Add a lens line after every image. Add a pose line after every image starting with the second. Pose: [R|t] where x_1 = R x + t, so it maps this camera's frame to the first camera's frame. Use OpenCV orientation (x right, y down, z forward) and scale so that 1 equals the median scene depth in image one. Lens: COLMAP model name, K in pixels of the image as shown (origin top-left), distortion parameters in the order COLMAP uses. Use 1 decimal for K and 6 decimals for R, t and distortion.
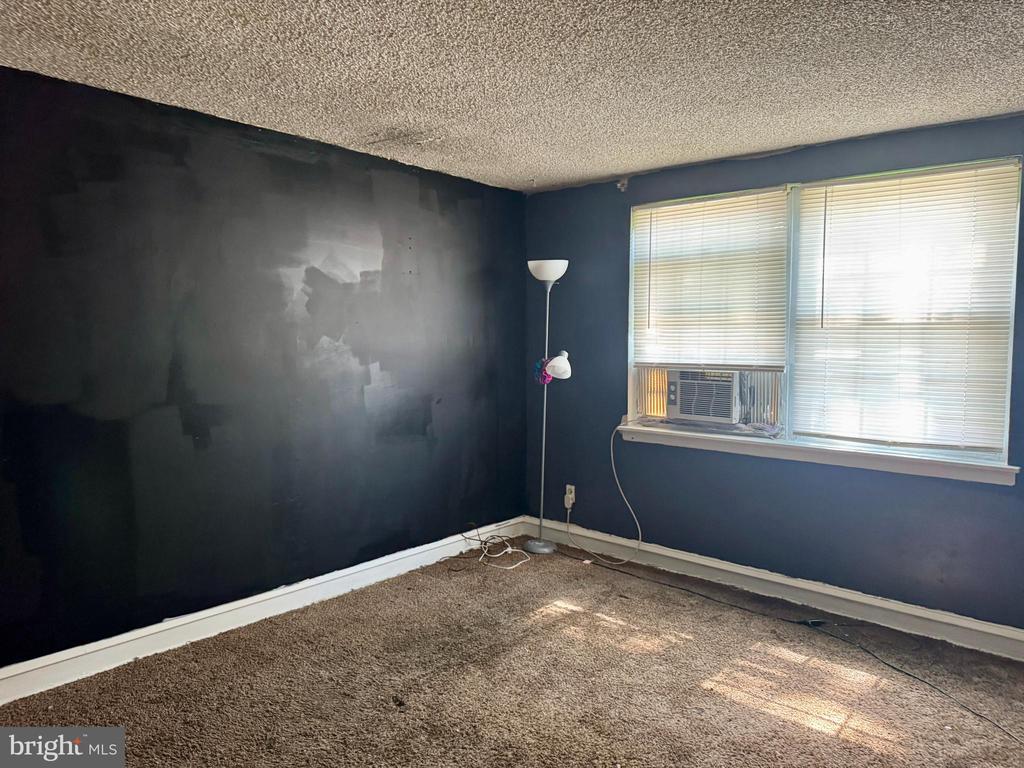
lens RADIAL K [[721.7, 0, 501.9], [0, 721.7, 386.1], [0, 0, 1]] dist [0.074234, -0.104888]
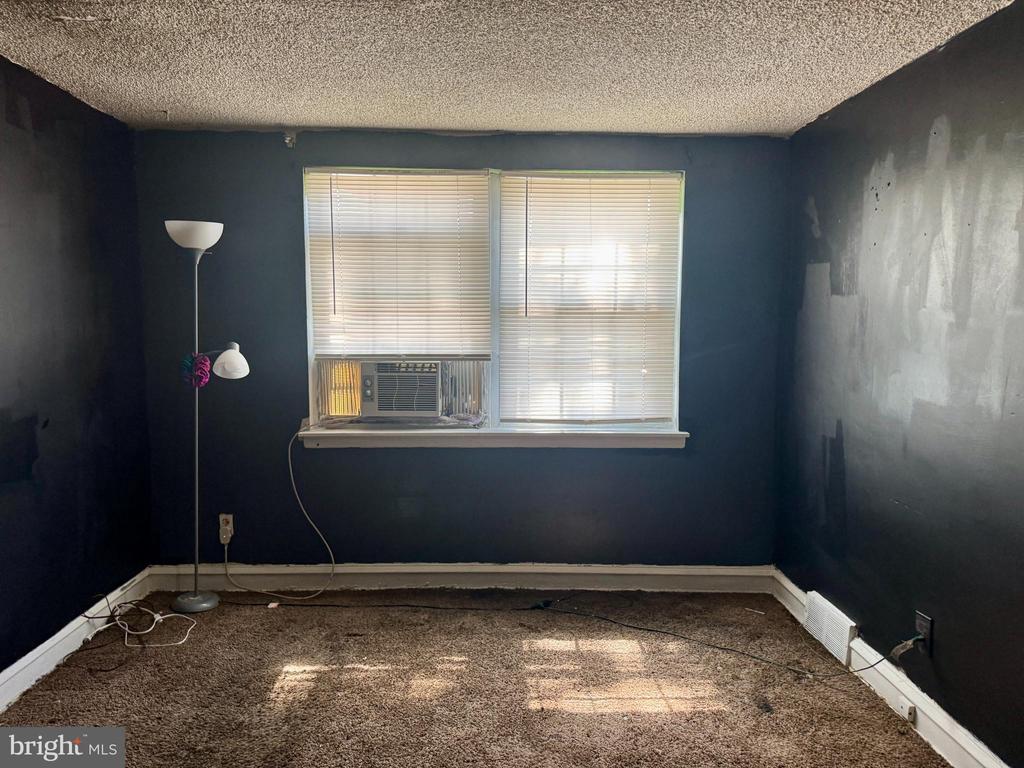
lens RADIAL K [[721.7, 0, 507.2], [0, 721.7, 377.8], [0, 0, 1]] dist [0.074234, -0.104888]
pose [[0.728958, -0.055539, 0.682302, -0.259284], [0.046306, 0.998421, 0.031798, -0.024925], [-0.682990, 0.008415, 0.730379, 0.260933]]
